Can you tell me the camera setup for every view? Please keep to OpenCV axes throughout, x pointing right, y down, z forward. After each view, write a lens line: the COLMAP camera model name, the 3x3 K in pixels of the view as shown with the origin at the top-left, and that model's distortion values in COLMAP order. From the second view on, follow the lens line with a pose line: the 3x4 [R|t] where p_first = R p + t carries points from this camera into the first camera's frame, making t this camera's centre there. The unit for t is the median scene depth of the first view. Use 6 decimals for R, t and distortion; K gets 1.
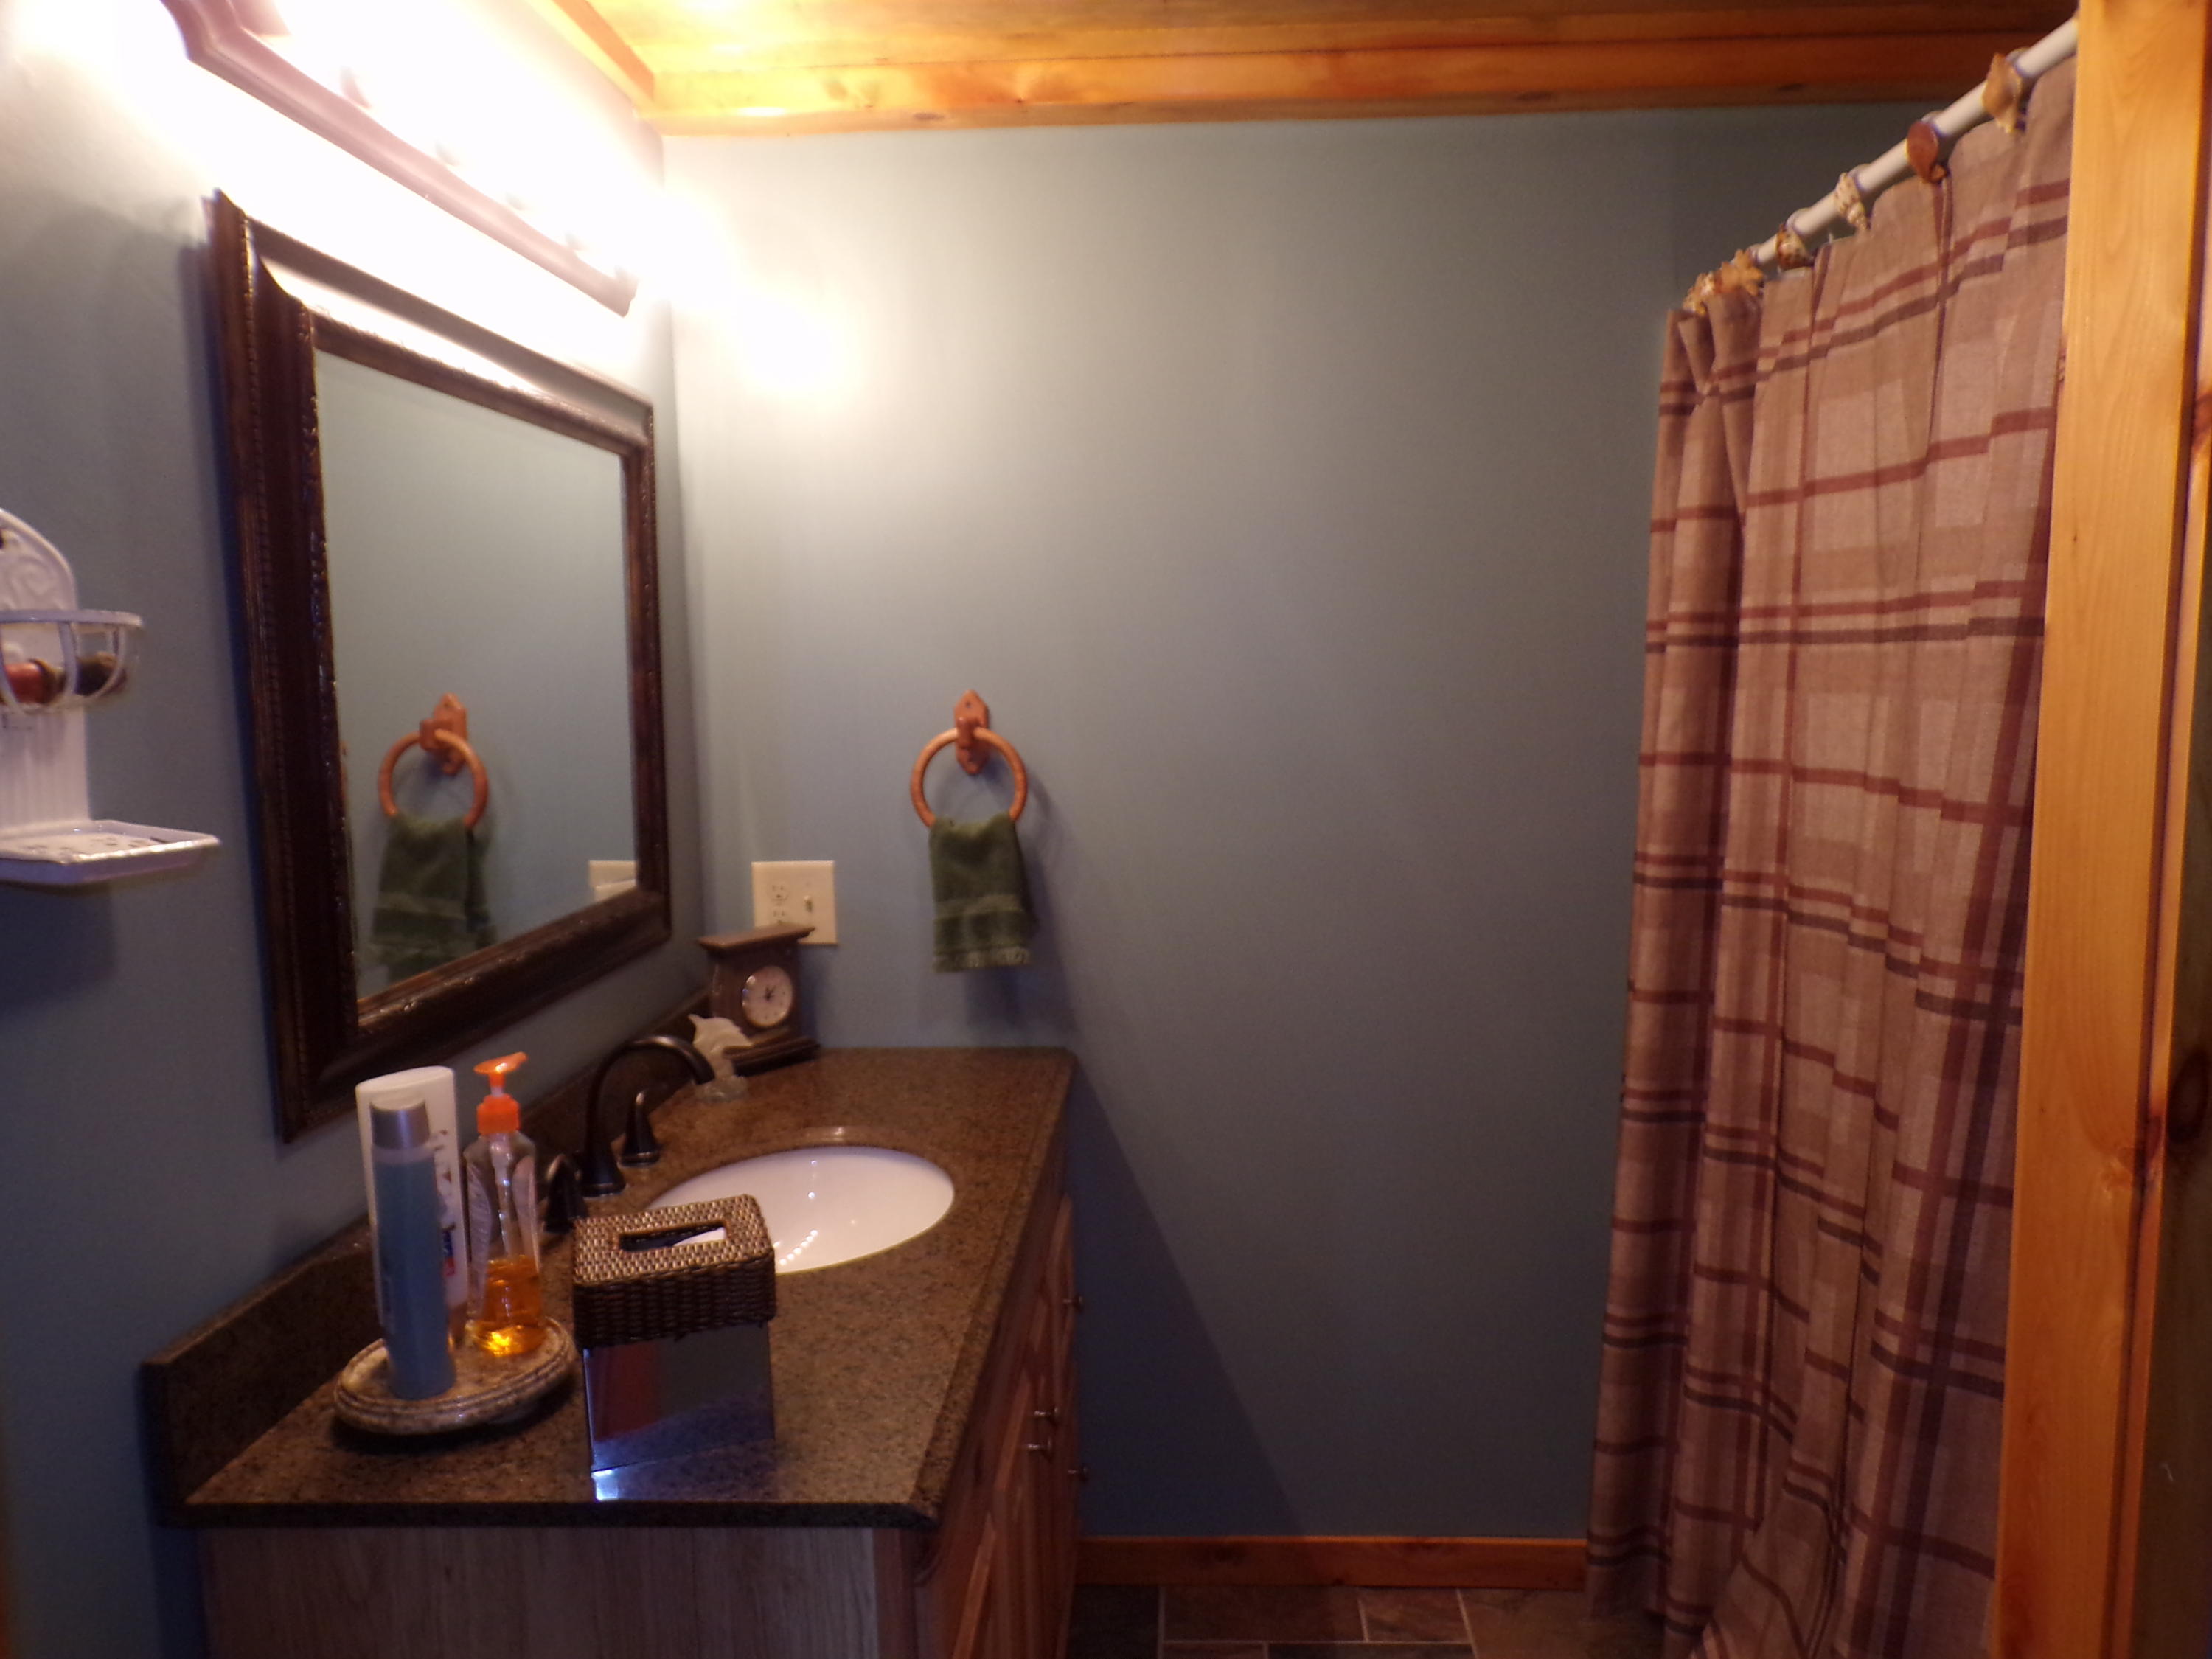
lens RADIAL K [[1514.6, 0, 1113.0], [0, 1514.6, 855.4], [0, 0, 1]] dist [-0.001267, 0.001107]
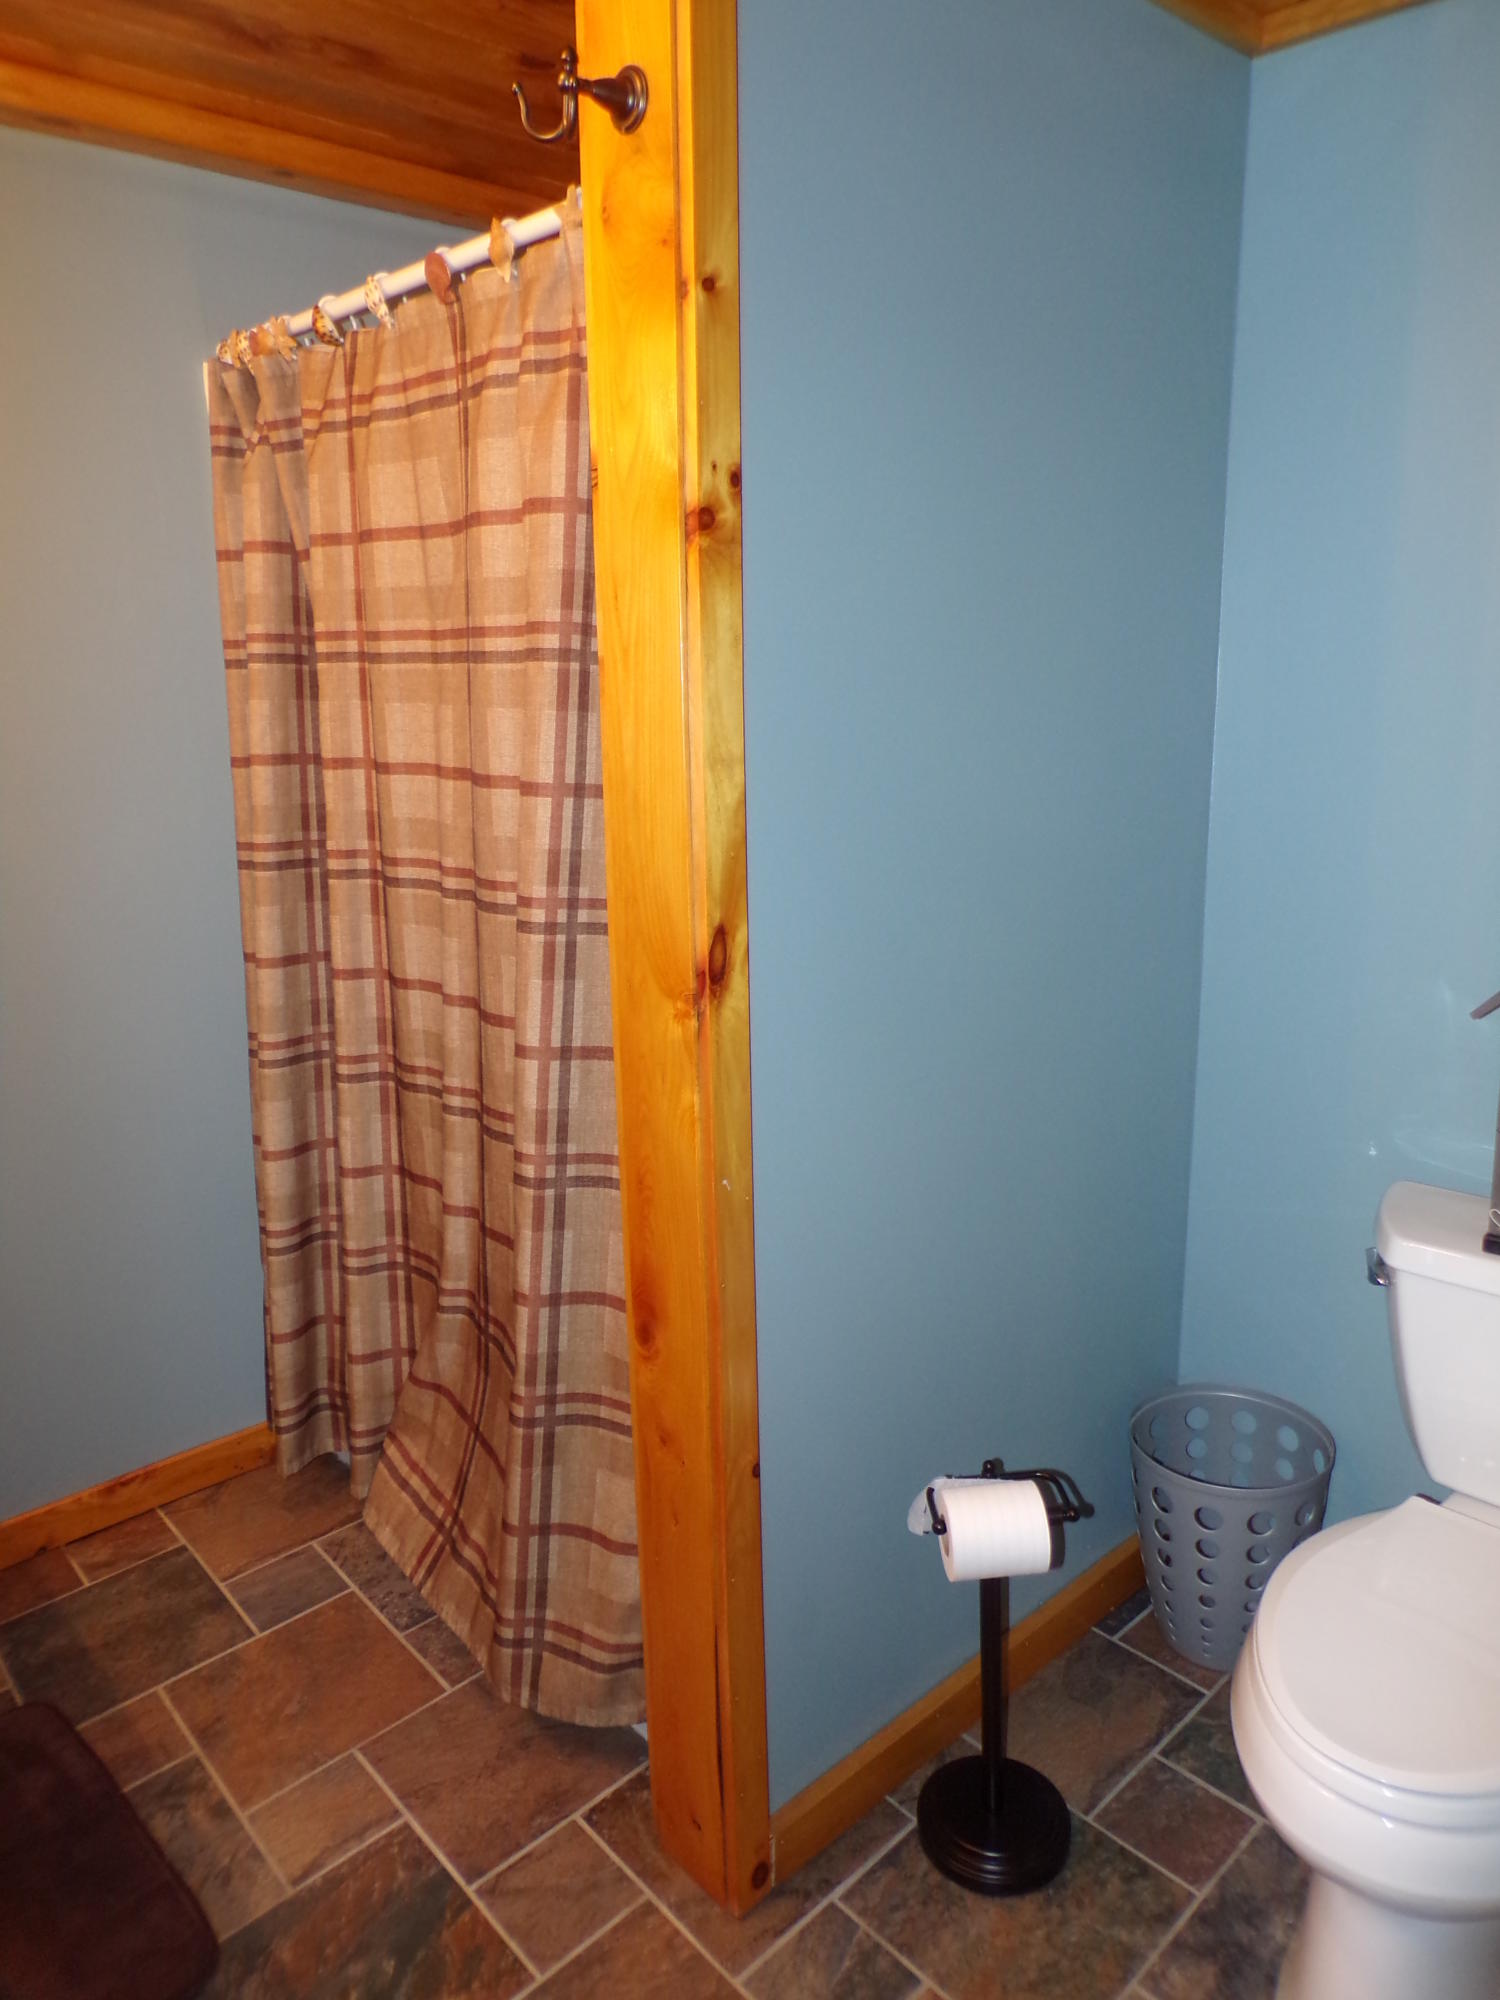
lens RADIAL K [[1405.4, 0, 720.3], [0, 1405.4, 996.9], [0, 0, 1]] dist [0.008739, 0.007337]
pose [[0.717666, -0.158015, 0.678224, -0.171244], [0.086699, 0.986613, 0.138124, -0.002757], [-0.690970, -0.040326, 0.721758, -0.048956]]
